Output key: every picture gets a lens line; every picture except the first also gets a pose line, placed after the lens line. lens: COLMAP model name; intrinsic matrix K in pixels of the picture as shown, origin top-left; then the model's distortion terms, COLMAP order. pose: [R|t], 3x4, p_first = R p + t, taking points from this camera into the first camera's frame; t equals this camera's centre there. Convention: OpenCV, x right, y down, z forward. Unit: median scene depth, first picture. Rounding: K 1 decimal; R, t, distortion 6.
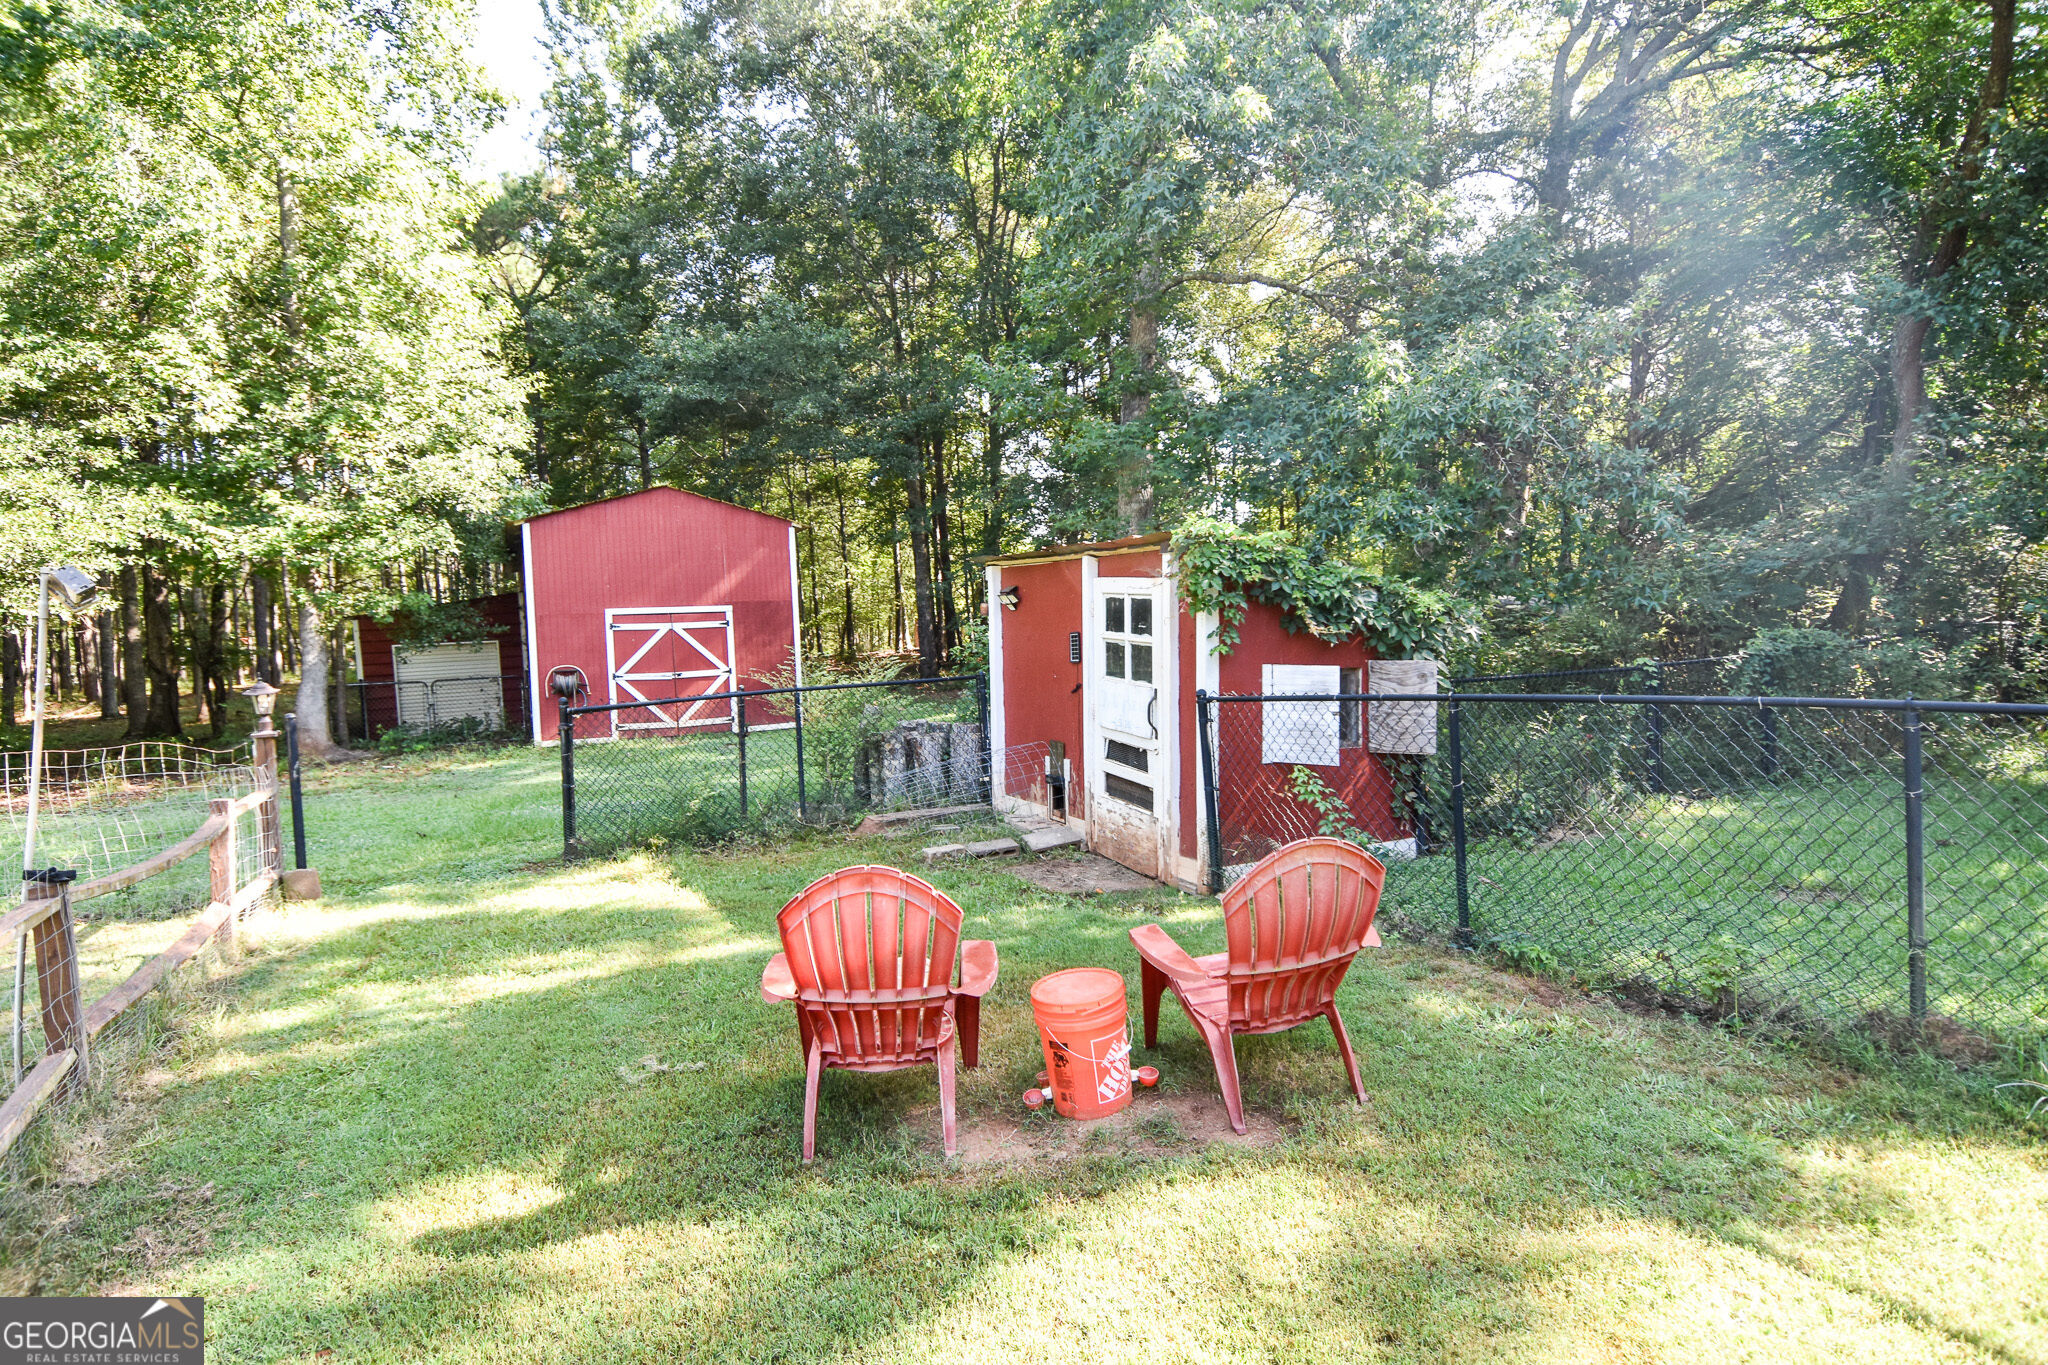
lens RADIAL K [[1097.5, 0, 1024.6], [0, 1097.5, 664.5], [0, 0, 1]] dist [0.064065, -0.066492]
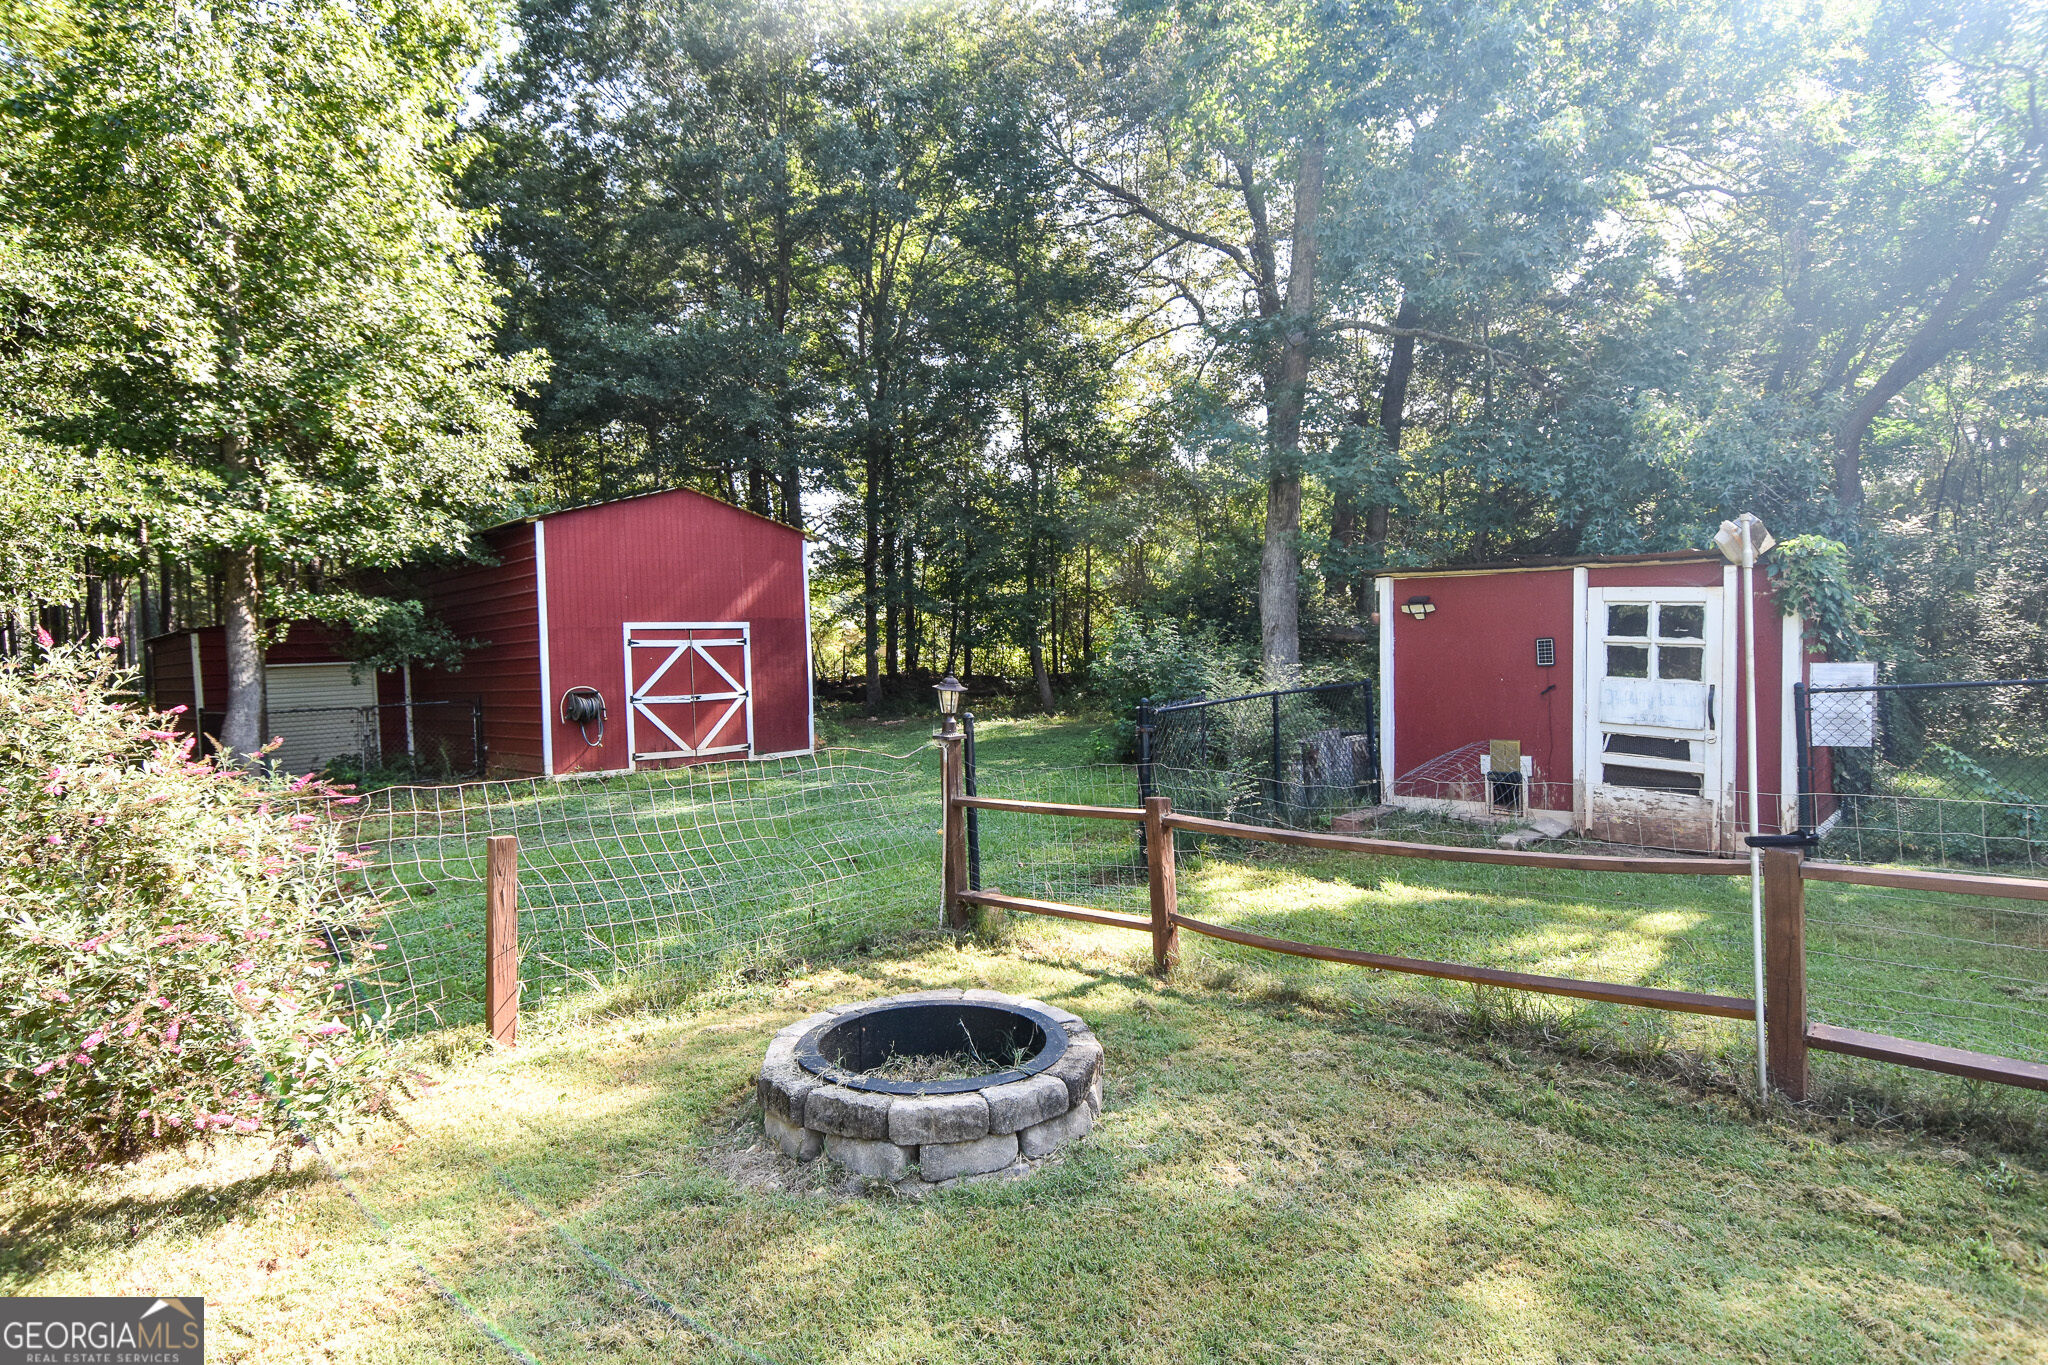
lens RADIAL K [[1116.7, 0, 1025.0], [0, 1116.7, 663.0], [0, 0, 1]] dist [0.065011, -0.072368]
pose [[0.943513, 0.006641, 0.331268, -0.373956], [0.005143, 0.999385, -0.034683, 0.014418], [-0.331295, 0.034428, 0.942899, 0.053896]]
